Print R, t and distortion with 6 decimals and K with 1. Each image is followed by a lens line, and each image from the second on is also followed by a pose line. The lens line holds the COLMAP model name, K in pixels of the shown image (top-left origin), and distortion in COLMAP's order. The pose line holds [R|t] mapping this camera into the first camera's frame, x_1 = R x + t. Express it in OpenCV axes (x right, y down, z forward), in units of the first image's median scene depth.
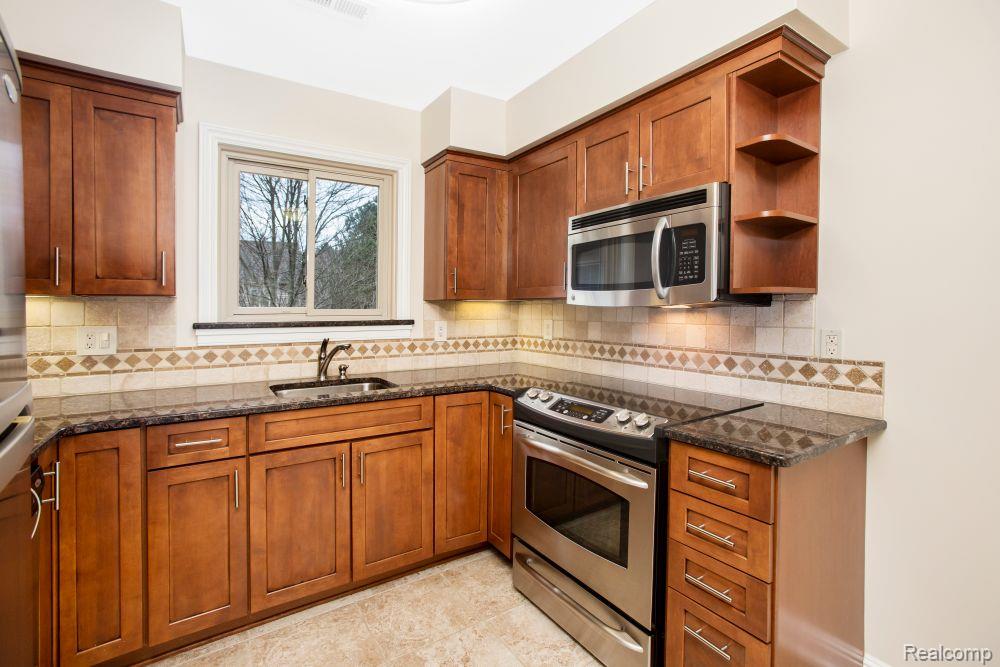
lens RADIAL K [[463.5, 0, 505.5], [0, 463.5, 329.9], [0, 0, 1]] dist [-0.049584, 0.033905]
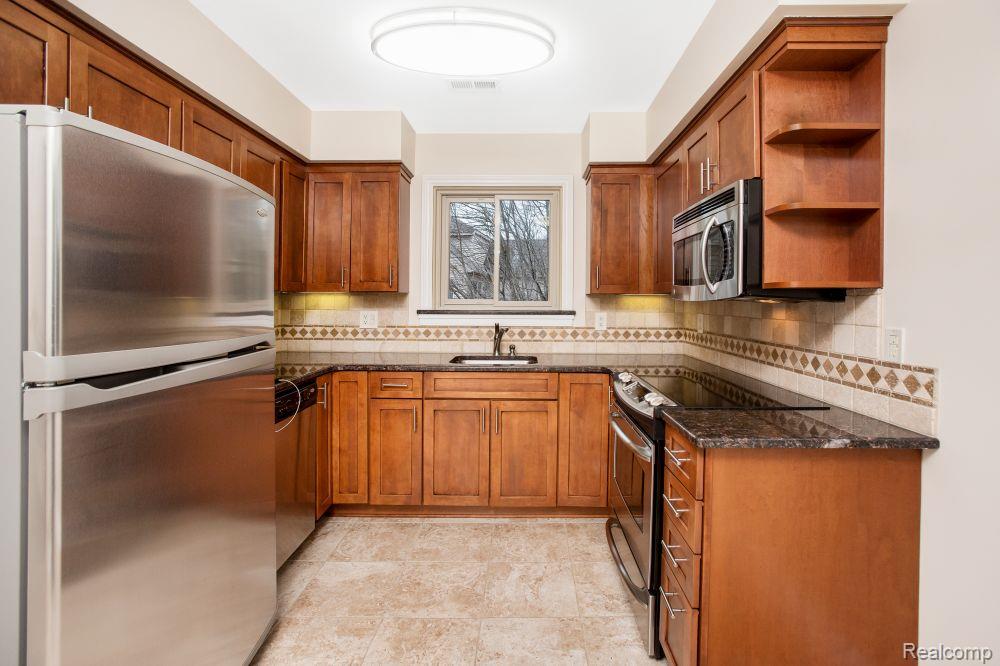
lens RADIAL K [[476.1, 0, 521.4], [0, 476.1, 319.3], [0, 0, 1]] dist [-0.028188, 0.000604]
pose [[0.831628, 0.027673, -0.554644, 0.473629], [-0.031189, 0.999509, 0.003103, 0.000088], [0.554457, 0.014718, 0.832082, -0.103847]]
